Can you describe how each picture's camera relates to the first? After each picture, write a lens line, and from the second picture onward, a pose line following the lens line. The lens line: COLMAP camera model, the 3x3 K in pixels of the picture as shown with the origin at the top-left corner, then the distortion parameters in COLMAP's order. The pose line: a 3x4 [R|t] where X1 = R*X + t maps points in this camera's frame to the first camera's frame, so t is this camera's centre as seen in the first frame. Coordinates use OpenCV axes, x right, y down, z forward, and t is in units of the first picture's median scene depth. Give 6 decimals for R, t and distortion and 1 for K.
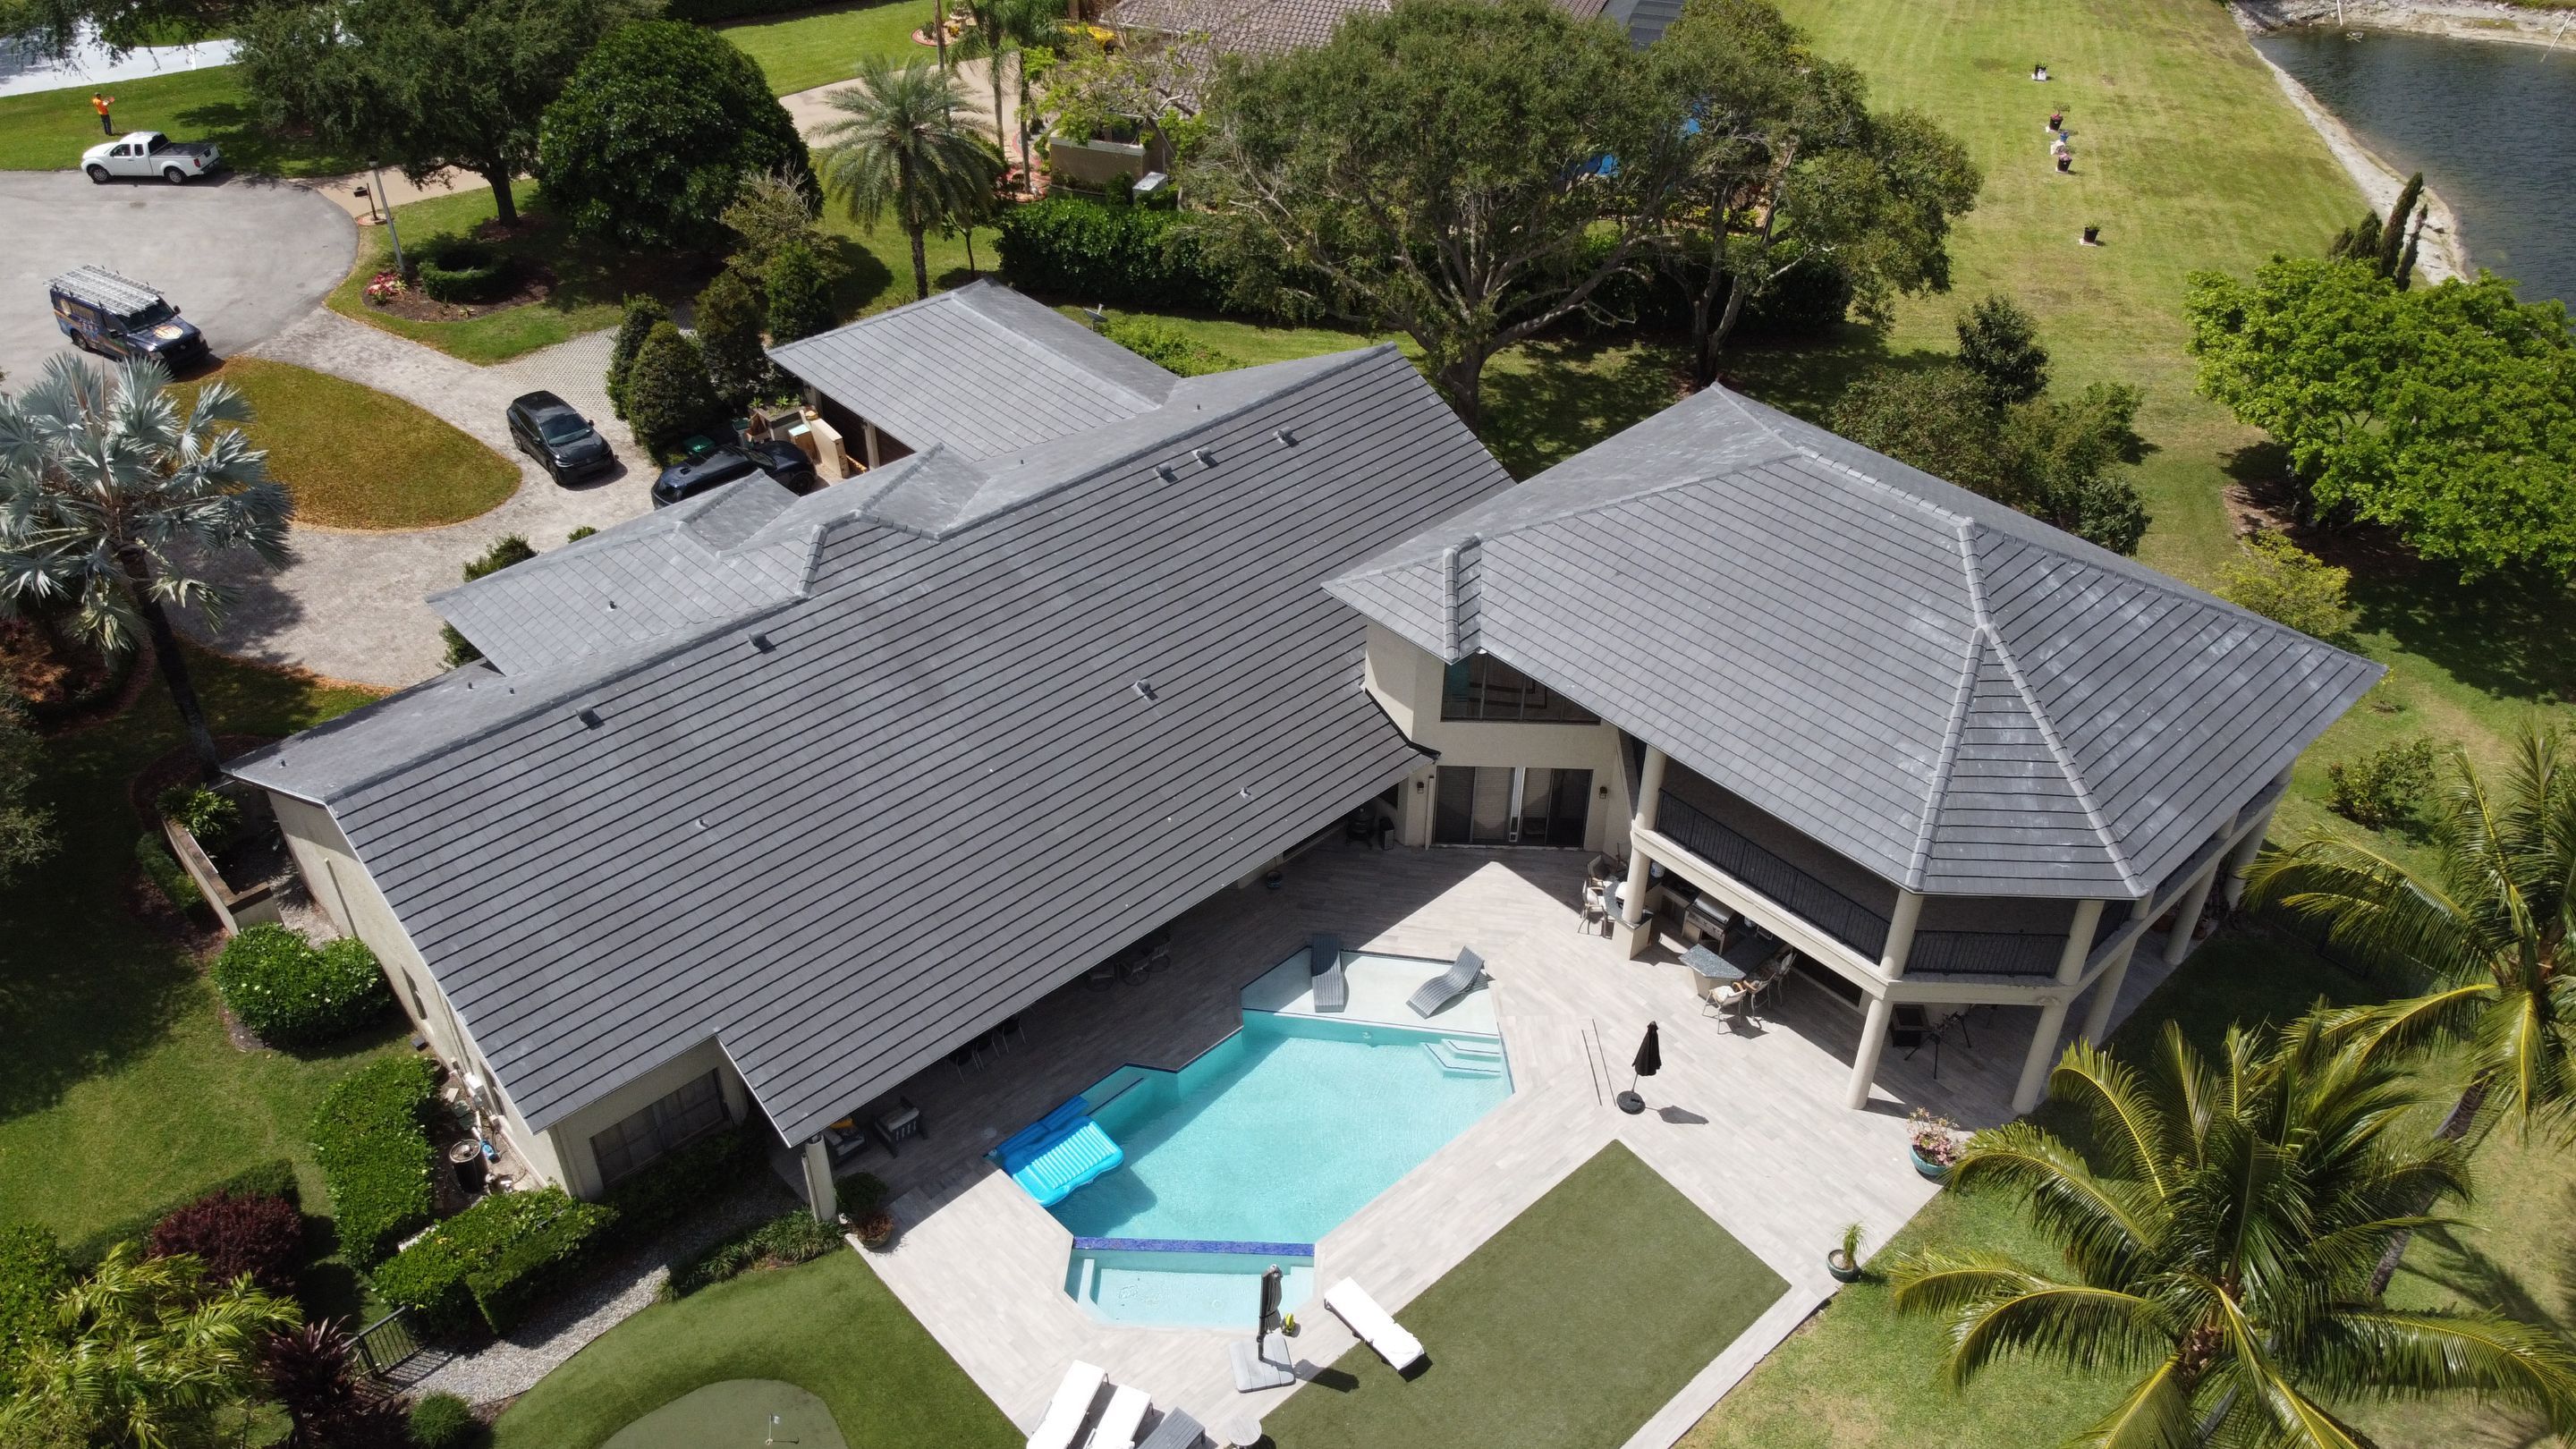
lens RADIAL K [[1945.2, 0, 1286.1], [0, 1945.2, 717.8], [0, 0, 1]] dist [0.004094, -0.006930]
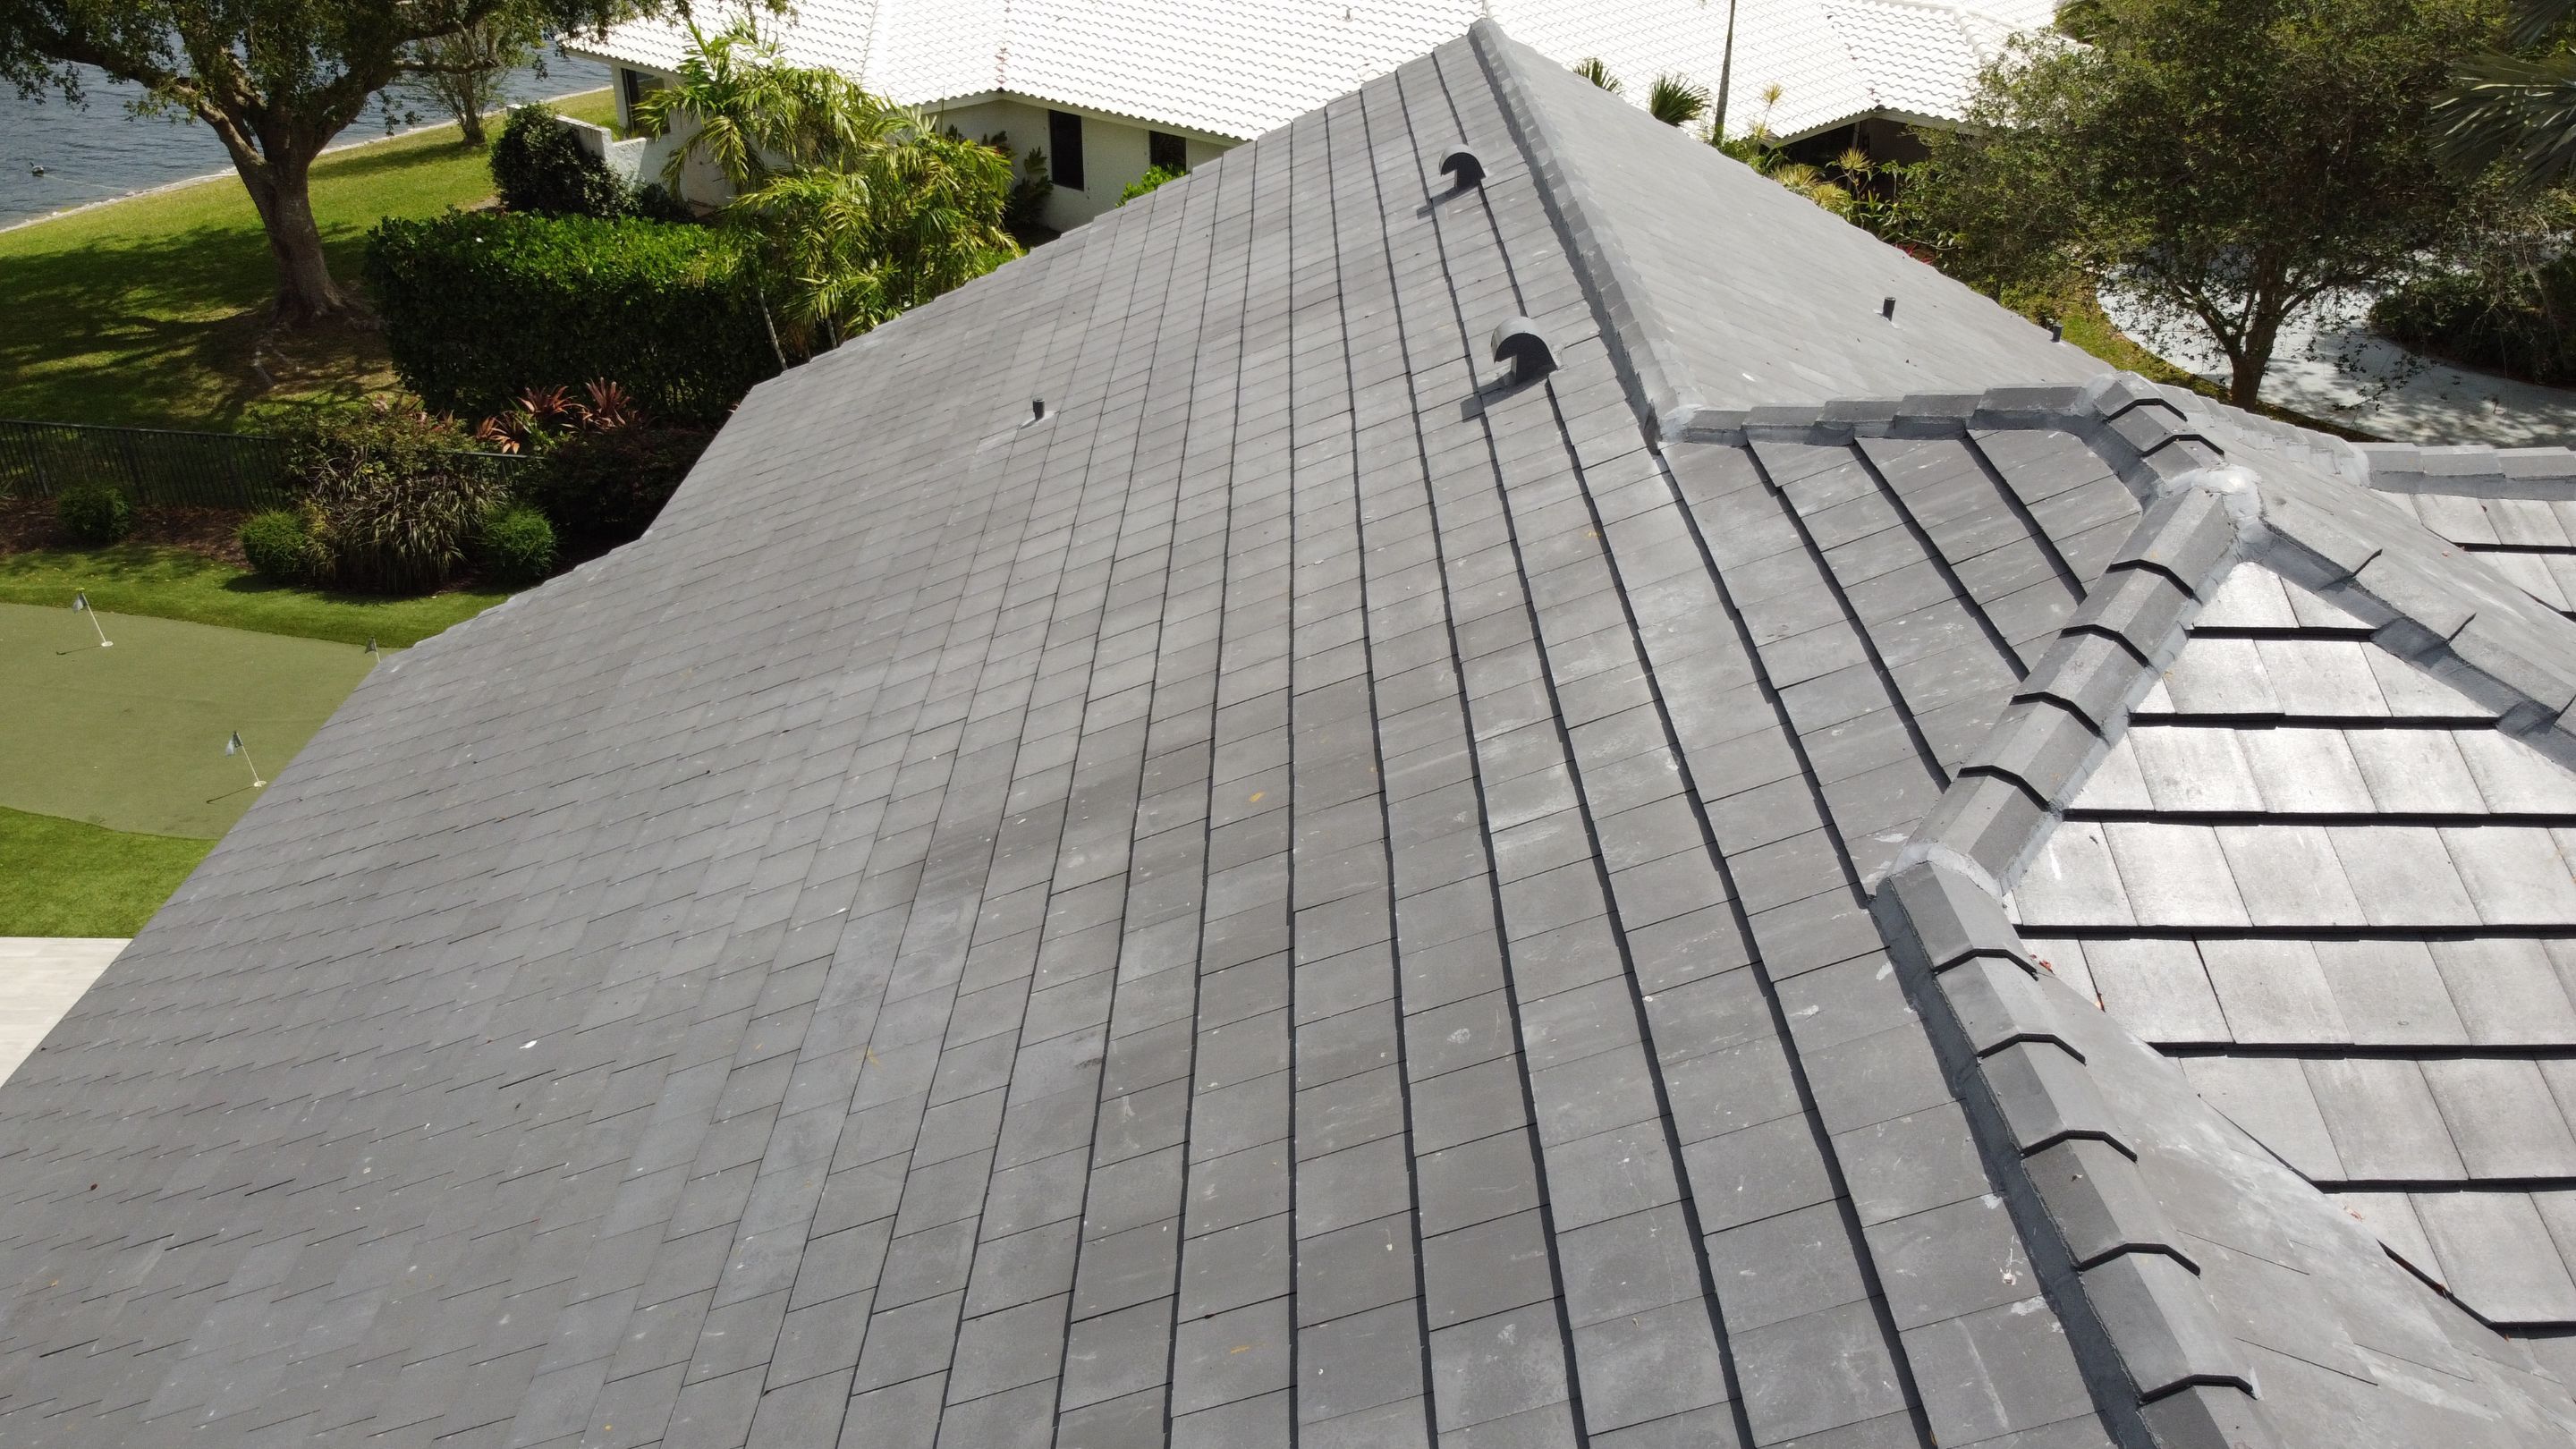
lens RADIAL K [[1945.2, 0, 1283.7], [0, 1945.2, 725.8], [0, 0, 1]] dist [0.004094, -0.006930]
pose [[-0.683183, 0.343496, -0.644415, -0.079123], [-0.446467, 0.501841, 0.740826, -0.170343], [0.577864, 0.793830, -0.189490, 1.002006]]
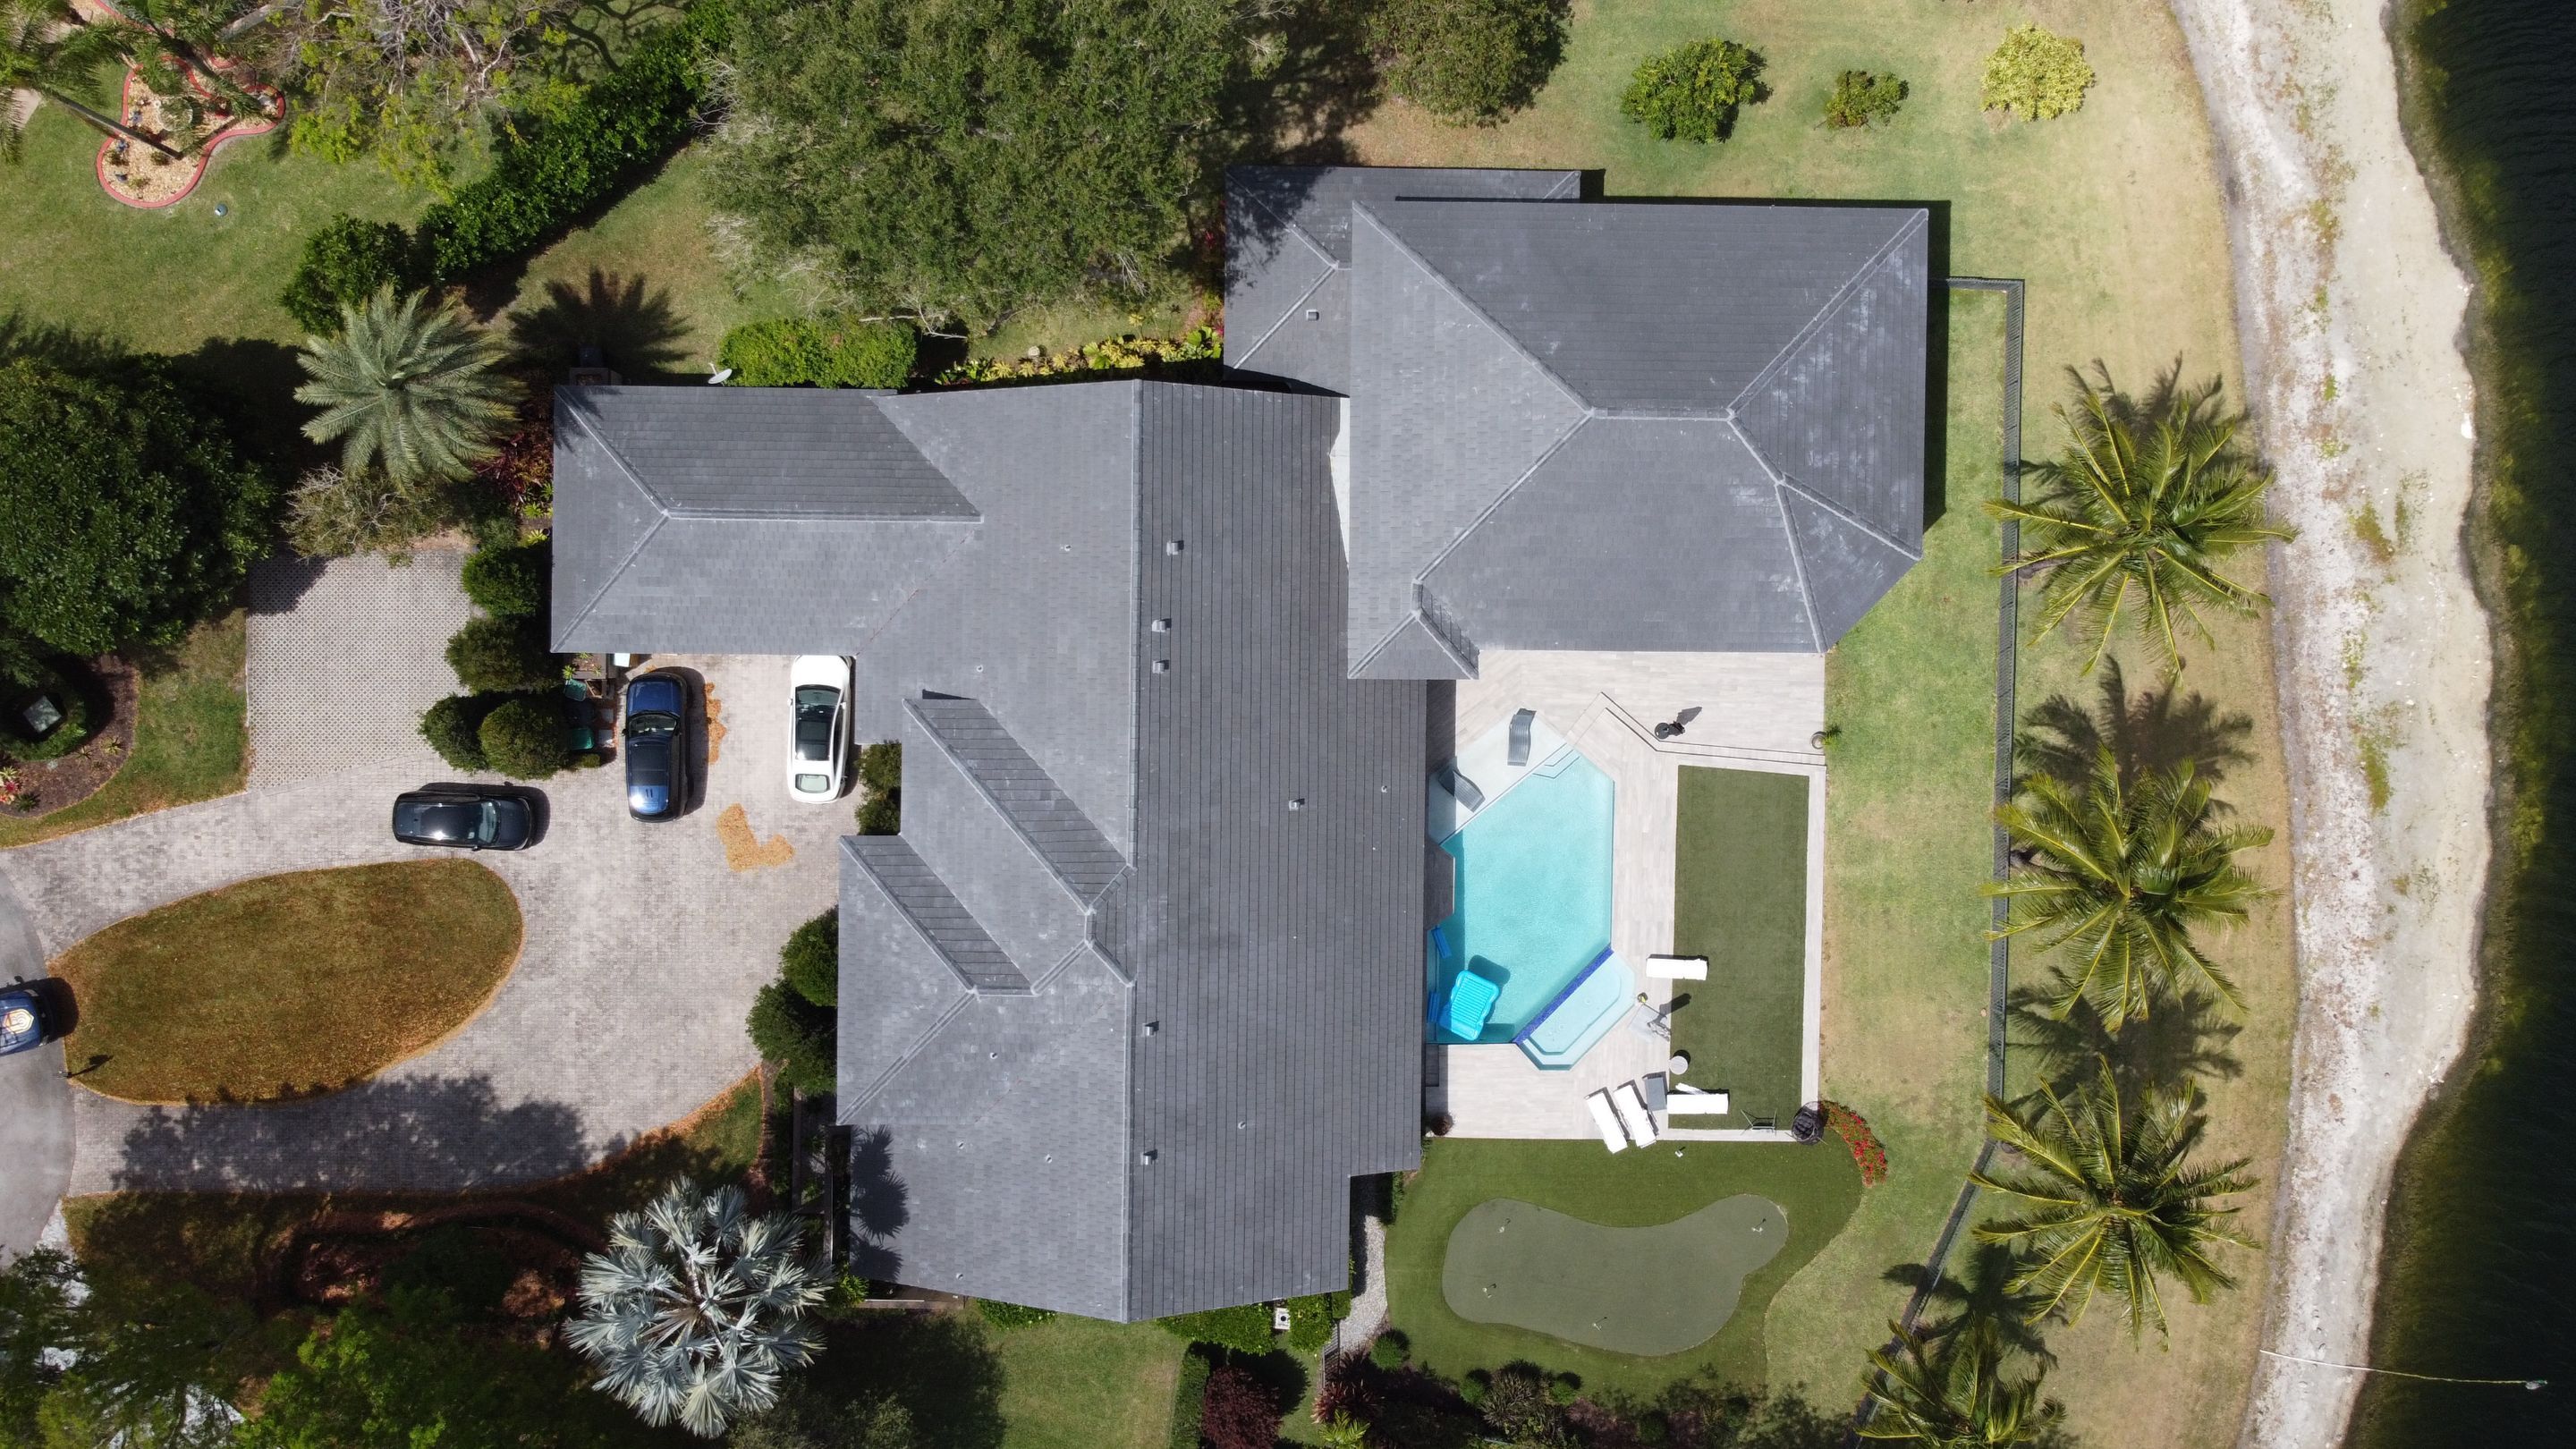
lens RADIAL K [[1945.2, 0, 1278.5], [0, 1945.2, 704.4], [0, 0, 1]] dist [0.004094, -0.006930]
pose [[0.692455, -0.721460, -0.000558, -0.028634], [0.422513, 0.404899, 0.810888, -1.194984], [-0.584798, -0.561740, 0.585201, 0.221197]]
